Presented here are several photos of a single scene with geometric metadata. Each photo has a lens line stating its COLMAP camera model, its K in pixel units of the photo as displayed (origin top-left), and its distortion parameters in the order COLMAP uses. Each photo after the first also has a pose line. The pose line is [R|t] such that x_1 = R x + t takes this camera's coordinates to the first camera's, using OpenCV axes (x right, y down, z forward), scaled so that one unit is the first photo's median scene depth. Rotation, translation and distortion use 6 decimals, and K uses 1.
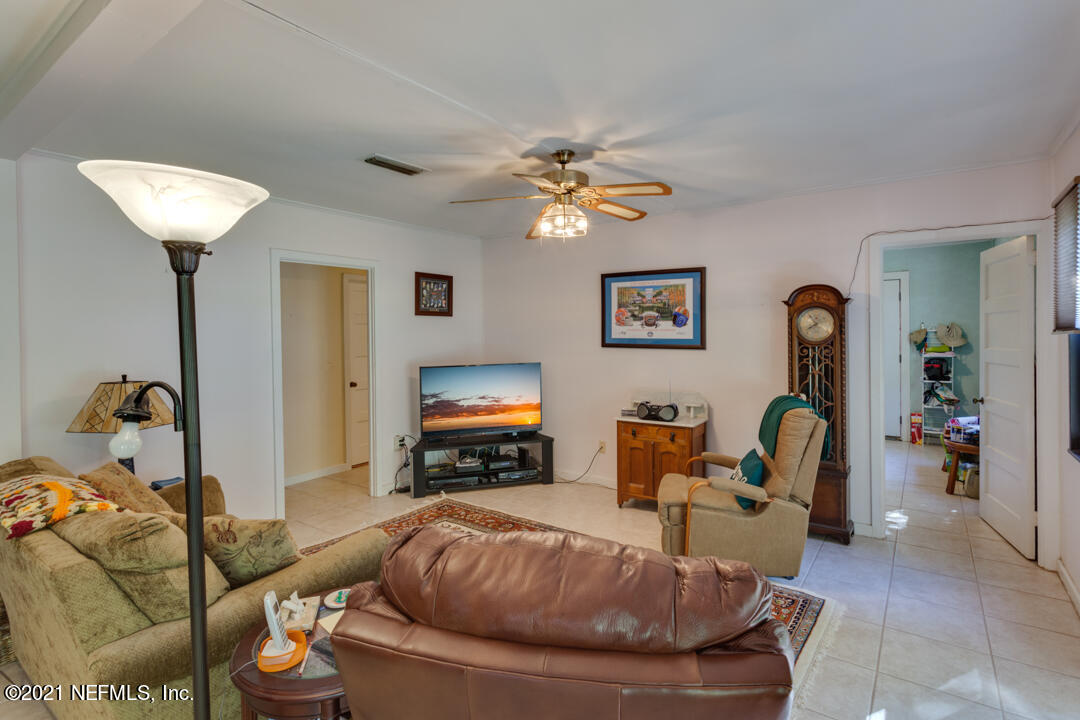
lens RADIAL K [[530.7, 0, 525.5], [0, 530.7, 344.9], [0, 0, 1]] dist [0.000379, 0.000880]
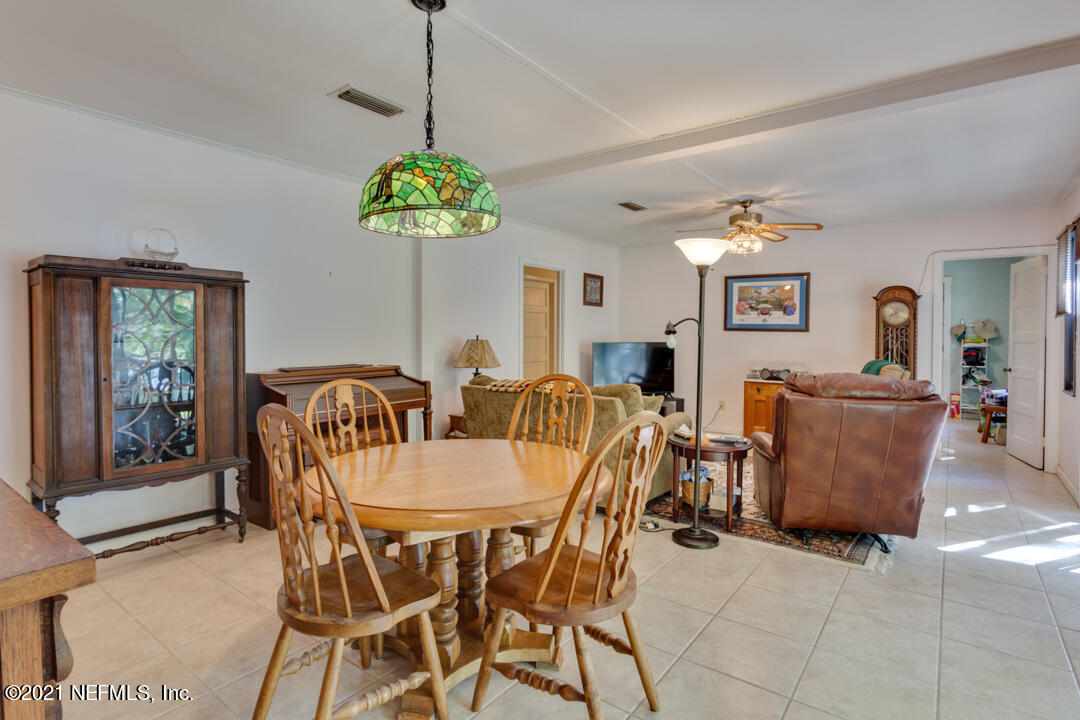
lens RADIAL K [[549.2, 0, 524.3], [0, 549.2, 350.7], [0, 0, 1]] dist [0.002206, 0.000313]
pose [[0.999767, 0.014708, -0.015780, -0.377257], [-0.014574, 0.999857, 0.008521, 0.056075], [0.015903, -0.008289, 0.999839, -0.445749]]
